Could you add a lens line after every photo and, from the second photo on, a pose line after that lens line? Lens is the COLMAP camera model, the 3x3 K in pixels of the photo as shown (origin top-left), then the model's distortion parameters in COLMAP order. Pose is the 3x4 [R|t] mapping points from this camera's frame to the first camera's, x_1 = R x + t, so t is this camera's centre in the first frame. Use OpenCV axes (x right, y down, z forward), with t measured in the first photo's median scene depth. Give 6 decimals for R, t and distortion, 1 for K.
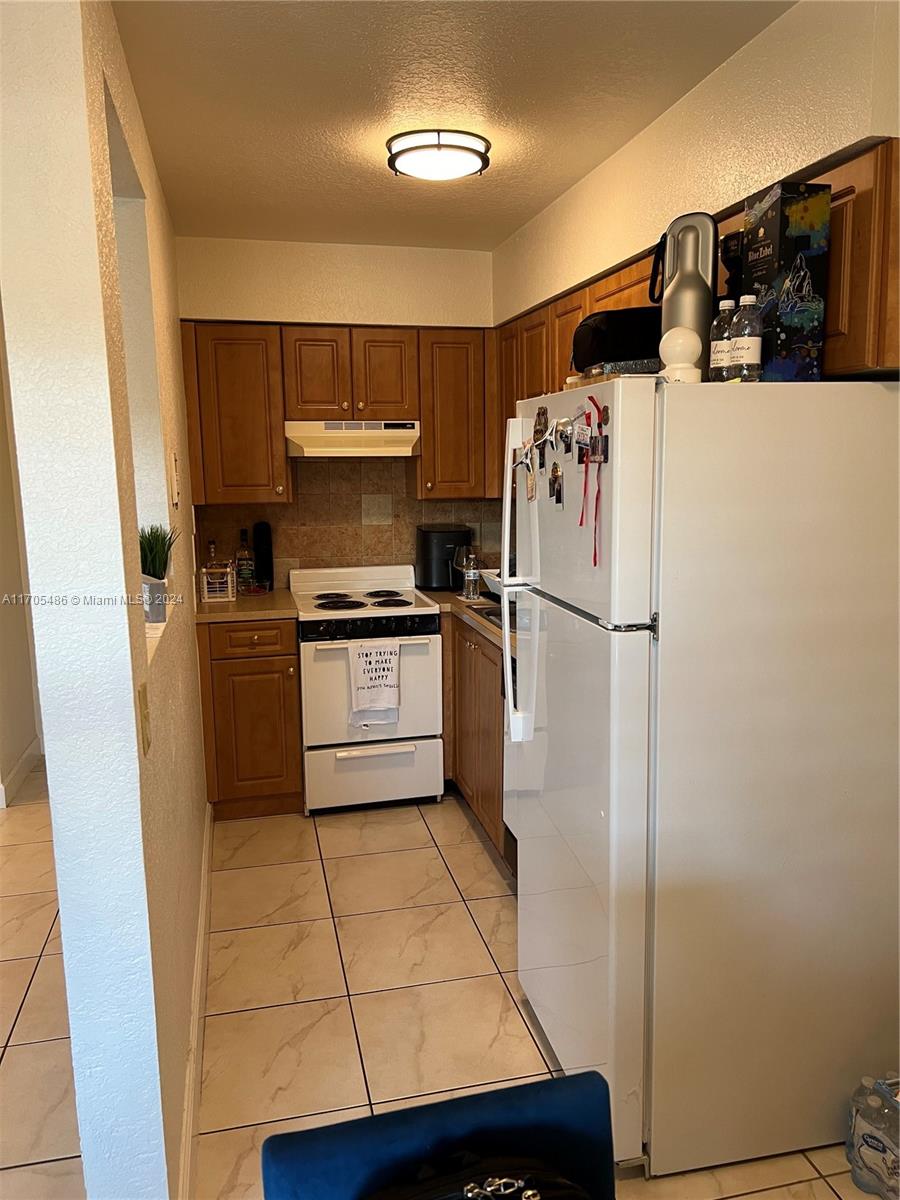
lens RADIAL K [[909.5, 0, 451.7], [0, 909.5, 599.1], [0, 0, 1]] dist [0.035759, -0.028344]
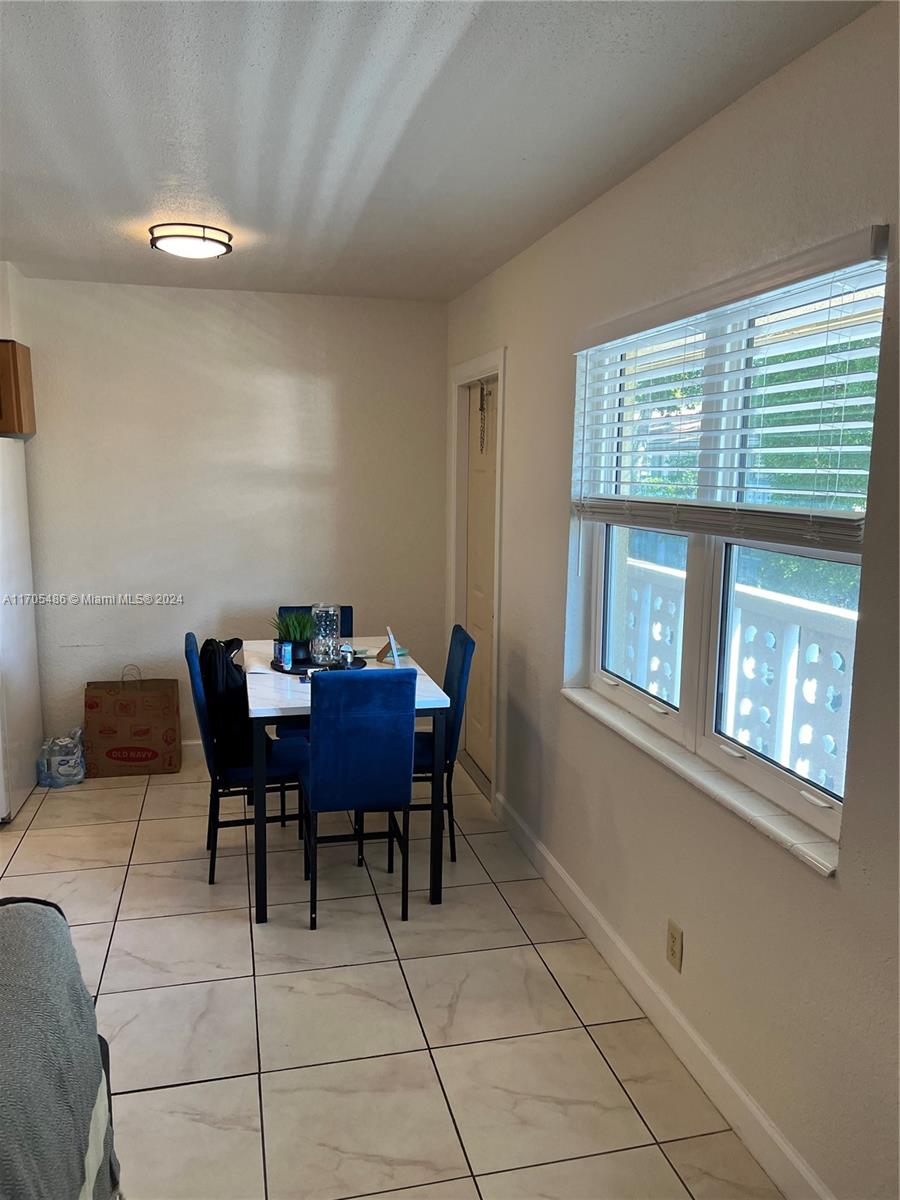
lens RADIAL K [[909.5, 0, 448.9], [0, 909.5, 604.5], [0, 0, 1]] dist [0.035759, -0.028344]
pose [[-0.003549, -0.145507, 0.989351, -1.870070], [0.155402, 0.977257, 0.144286, 0.012500], [-0.987845, 0.154259, 0.019143, -0.084496]]
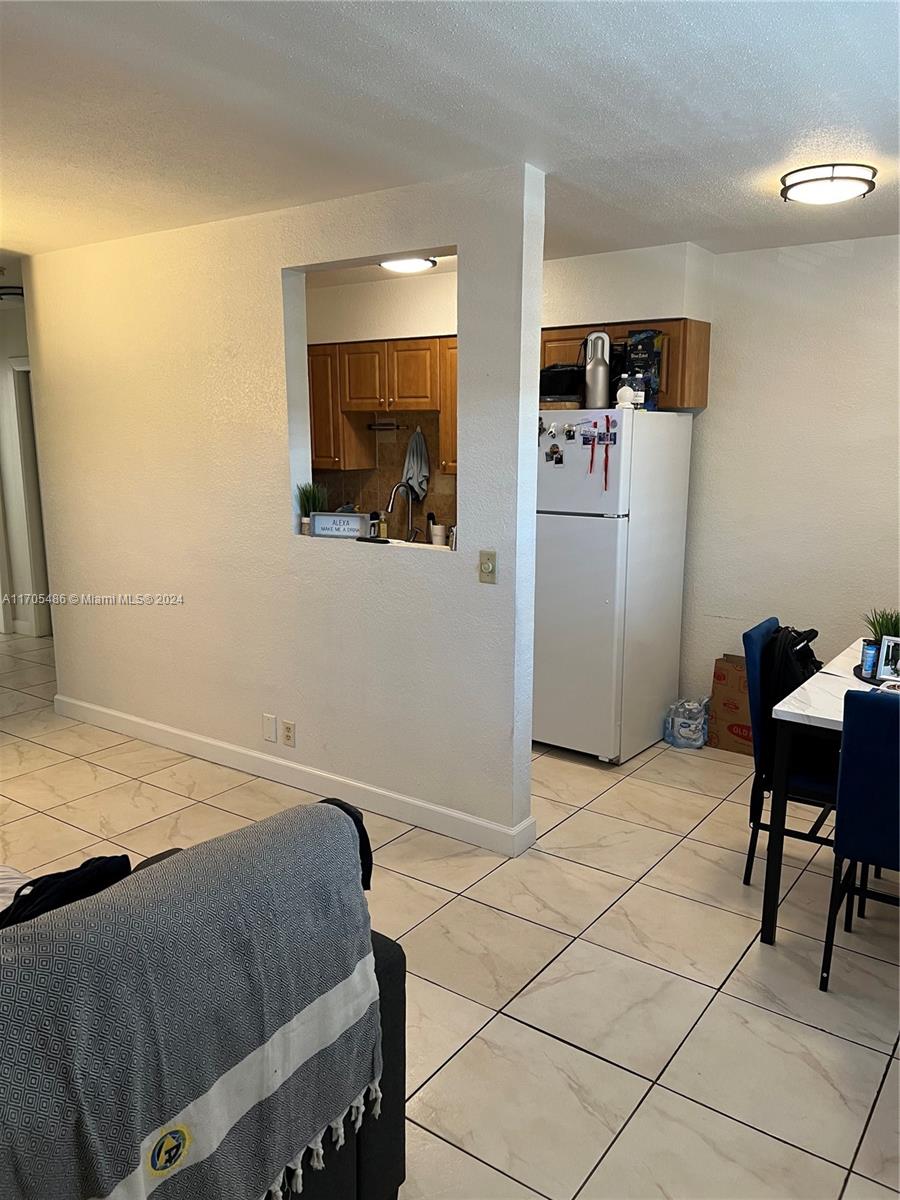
lens RADIAL K [[909.5, 0, 446.5], [0, 909.5, 603.5], [0, 0, 1]] dist [0.035759, -0.028344]
pose [[0.754385, -0.106506, 0.647734, -1.615379], [0.090239, 0.994208, 0.058380, 0.074362], [-0.650200, 0.014410, 0.759627, -0.450955]]
